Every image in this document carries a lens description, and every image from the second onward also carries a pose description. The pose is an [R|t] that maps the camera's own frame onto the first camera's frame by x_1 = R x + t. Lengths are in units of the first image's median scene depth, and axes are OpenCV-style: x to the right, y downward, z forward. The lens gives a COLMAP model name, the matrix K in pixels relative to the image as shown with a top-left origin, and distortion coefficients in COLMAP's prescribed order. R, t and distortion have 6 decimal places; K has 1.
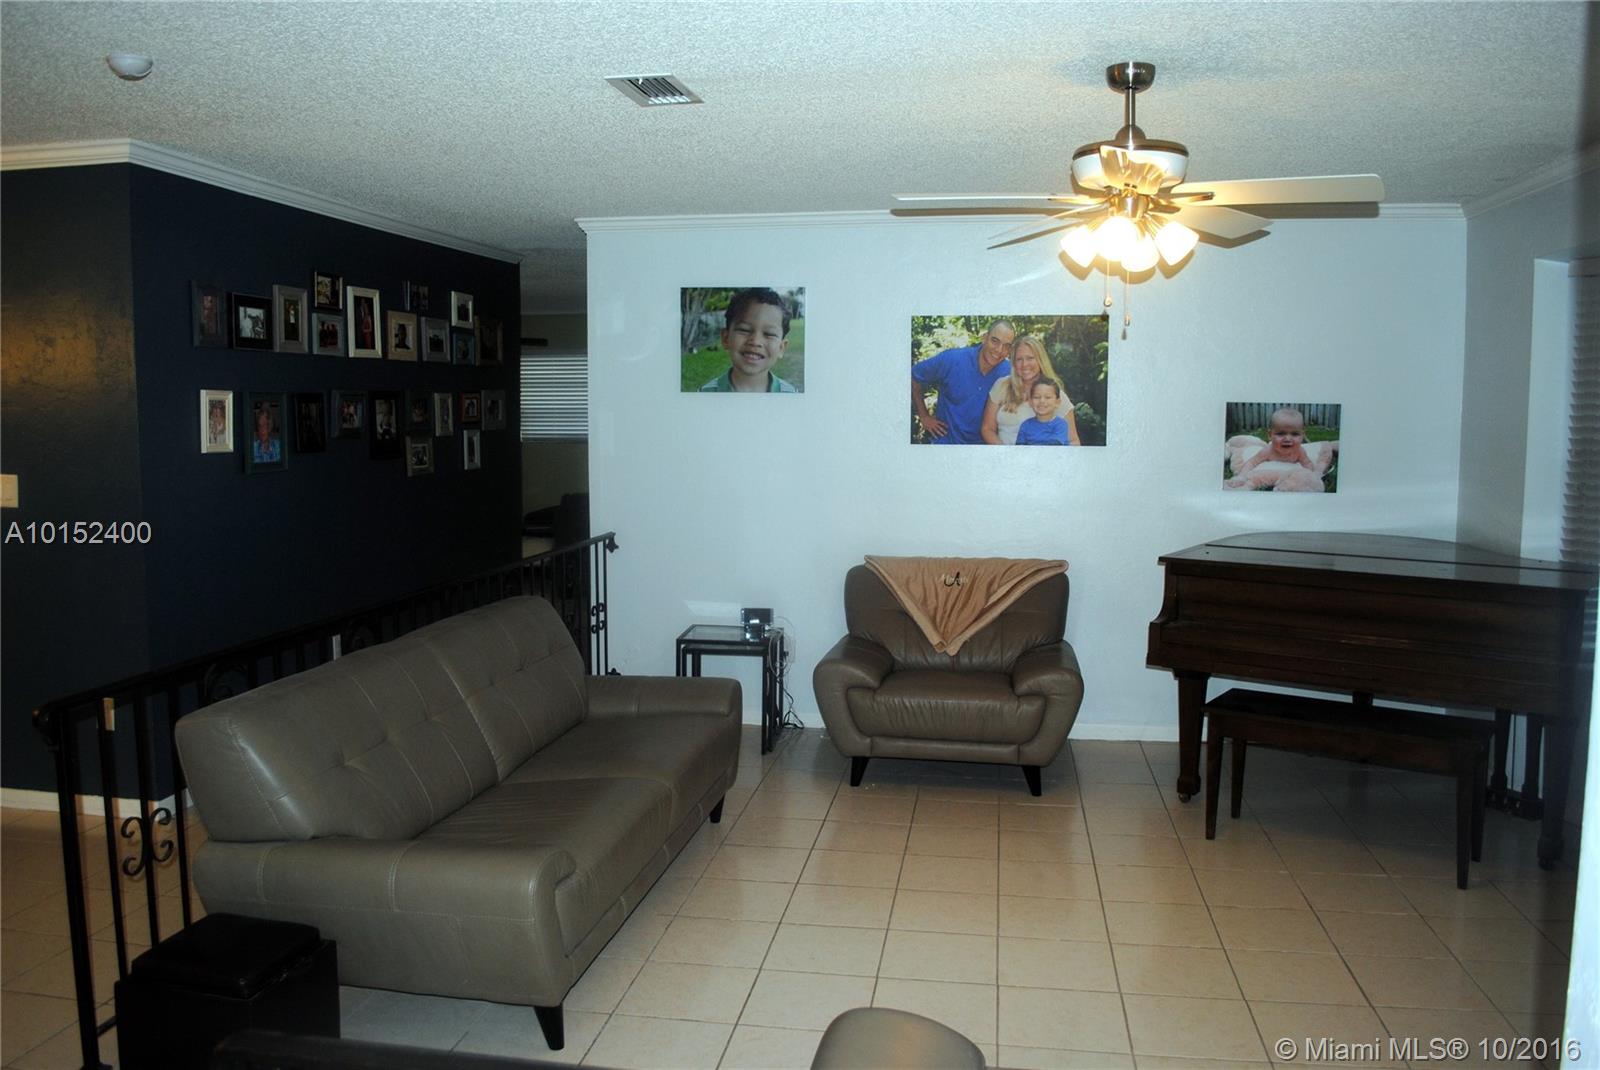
lens RADIAL K [[1292.3, 0, 812.2], [0, 1292.3, 524.5], [0, 0, 1]] dist [-0.079677, 0.011297]
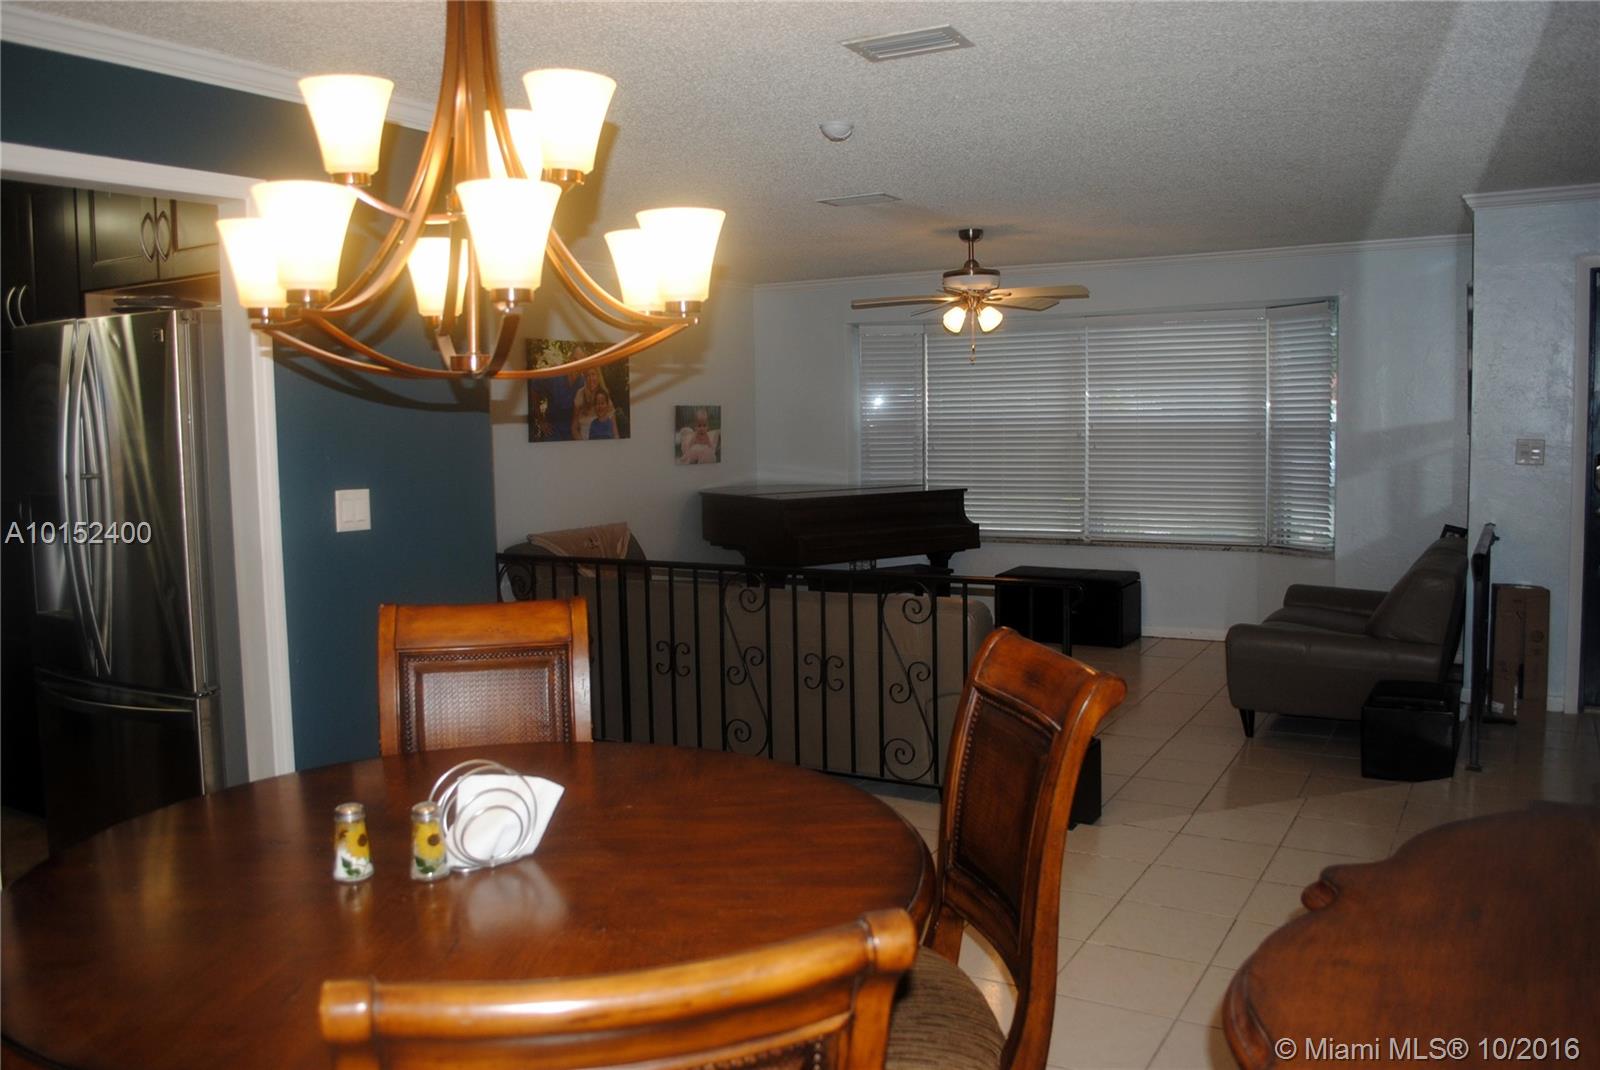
lens RADIAL K [[1292.3, 0, 795.7], [0, 1292.3, 535.0], [0, 0, 1]] dist [-0.079677, 0.011297]
pose [[0.338564, -0.098246, 0.935800, -1.019521], [0.101851, 0.992517, 0.067351, -0.032385], [-0.935415, 0.072509, 0.346037, 0.353127]]
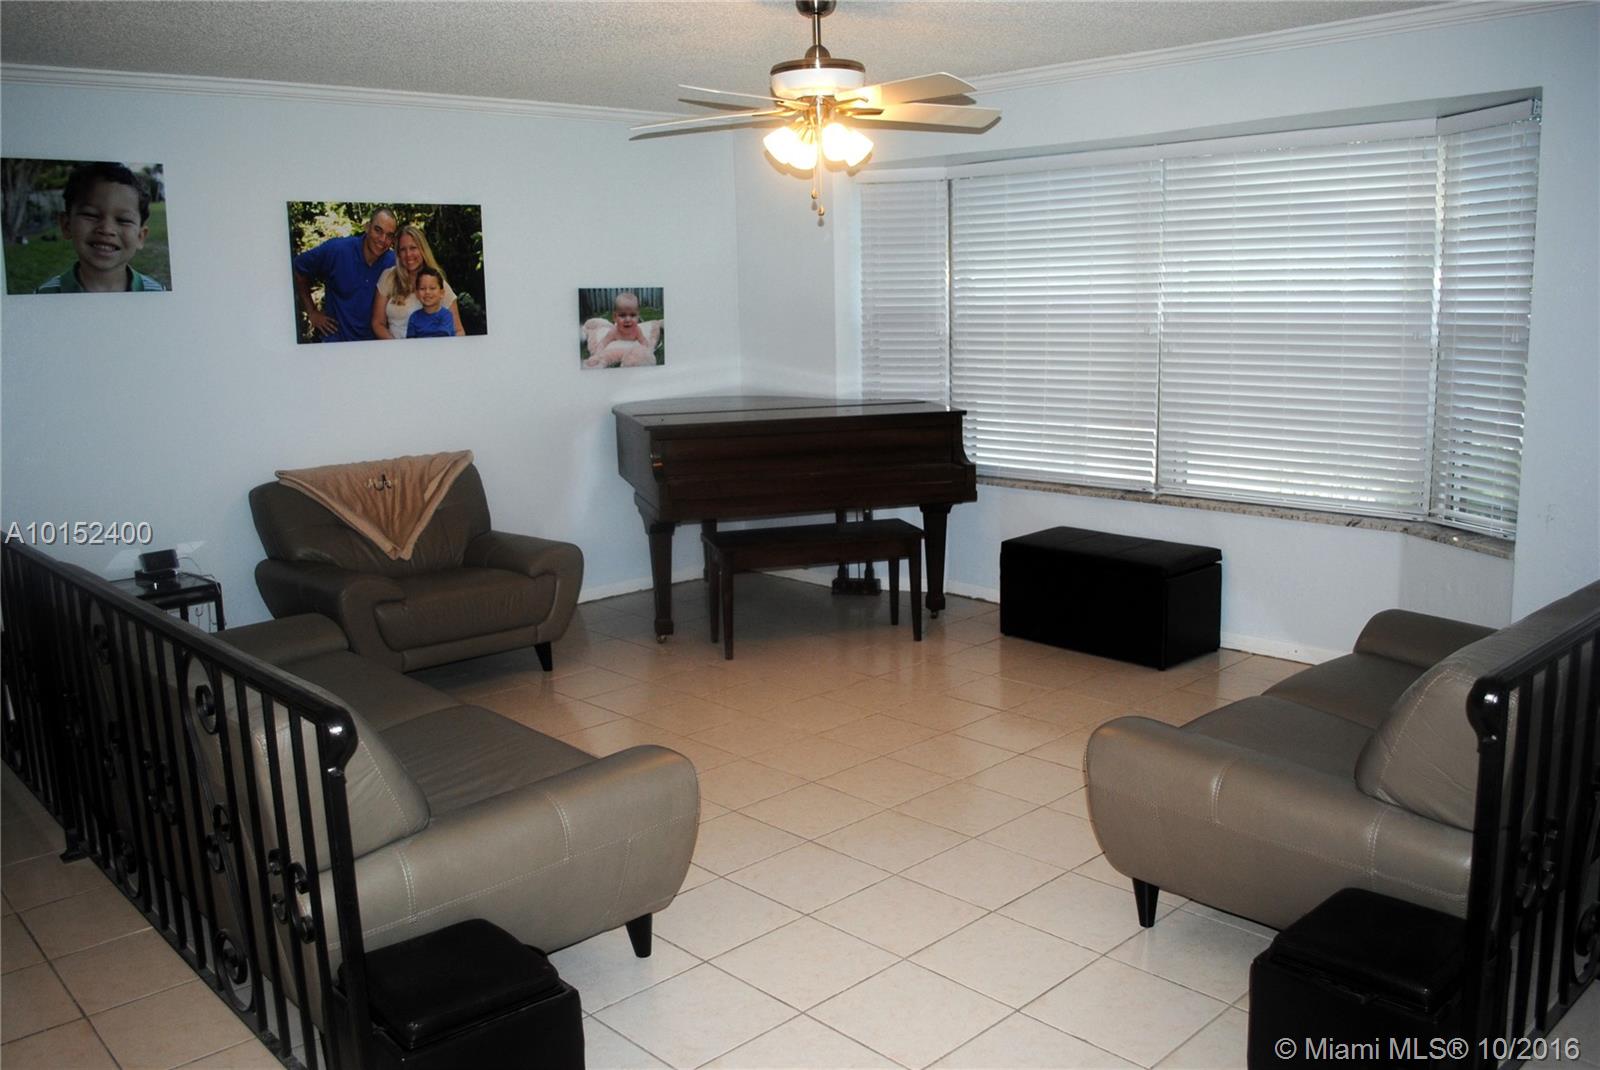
lens RADIAL K [[1292.3, 0, 795.8], [0, 1292.3, 548.1], [0, 0, 1]] dist [-0.079677, 0.011297]
pose [[0.601879, -0.172116, 0.779819, -0.449101], [0.095204, 0.984999, 0.143921, -0.016858], [-0.792892, -0.012382, 0.609237, 0.175400]]
